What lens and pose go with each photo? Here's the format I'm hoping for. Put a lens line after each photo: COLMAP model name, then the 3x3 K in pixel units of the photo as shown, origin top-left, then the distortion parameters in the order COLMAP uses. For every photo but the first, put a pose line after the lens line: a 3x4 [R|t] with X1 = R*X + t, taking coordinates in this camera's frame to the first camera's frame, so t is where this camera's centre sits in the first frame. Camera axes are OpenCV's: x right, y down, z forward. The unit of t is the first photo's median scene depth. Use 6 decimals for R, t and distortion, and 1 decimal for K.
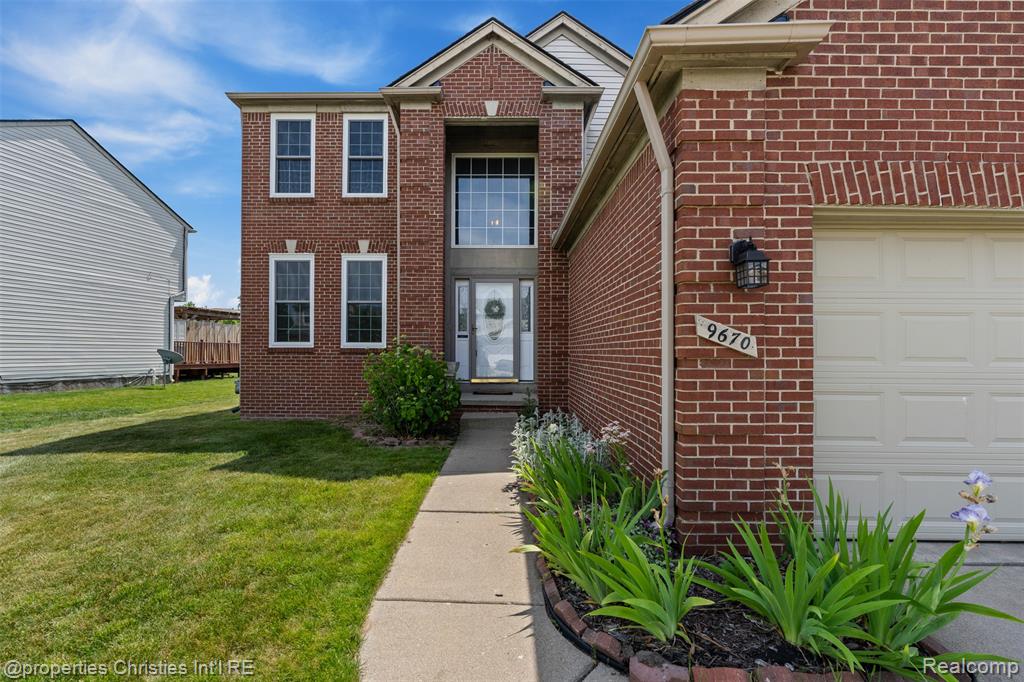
lens RADIAL K [[456.2, 0, 494.4], [0, 456.2, 373.2], [0, 0, 1]] dist [0.001182, 0.000450]
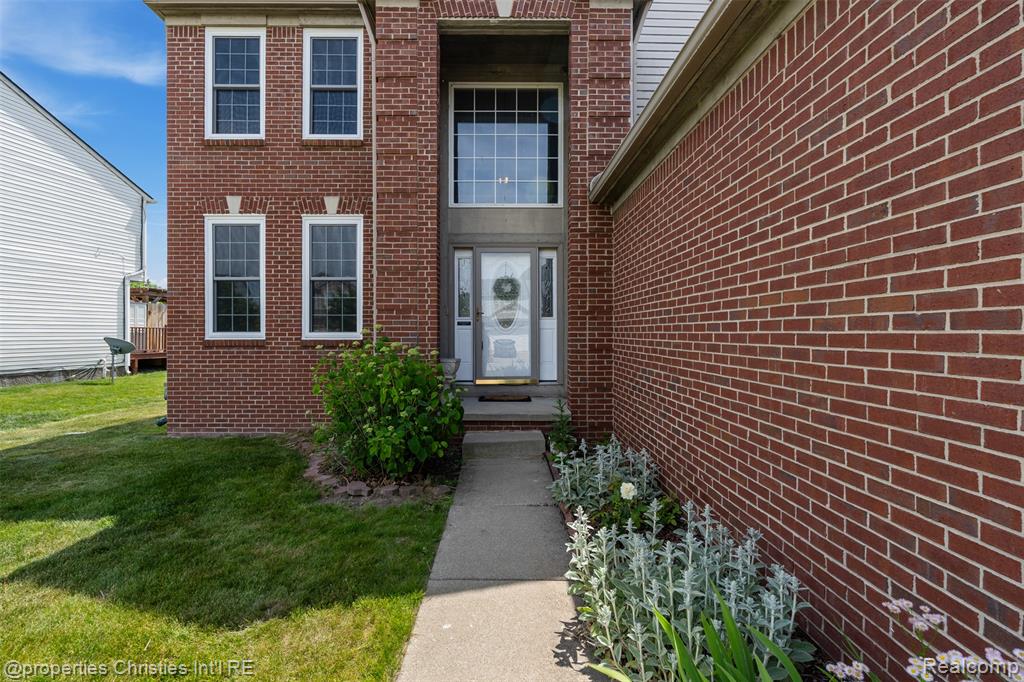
lens RADIAL K [[456.2, 0, 502.2], [0, 456.2, 349.1], [0, 0, 1]] dist [0.001182, 0.000450]
pose [[0.999769, -0.005170, 0.020881, -0.022715], [0.005424, 0.999912, -0.012124, -0.029874], [-0.020816, 0.012235, 0.999708, 0.247140]]
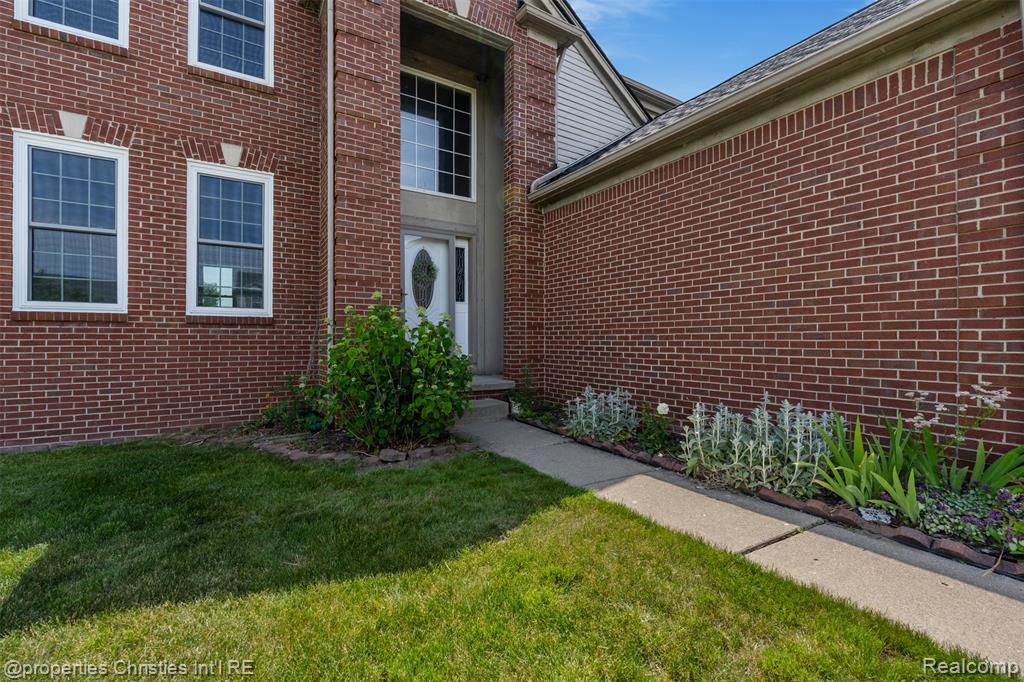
lens RADIAL K [[456.2, 0, 510.7], [0, 456.2, 356.1], [0, 0, 1]] dist [0.001182, 0.000450]
pose [[0.838391, -0.021817, 0.544632, -0.313686], [0.029434, 0.999553, -0.005270, 0.014249], [-0.544274, 0.020449, 0.838658, 0.270037]]
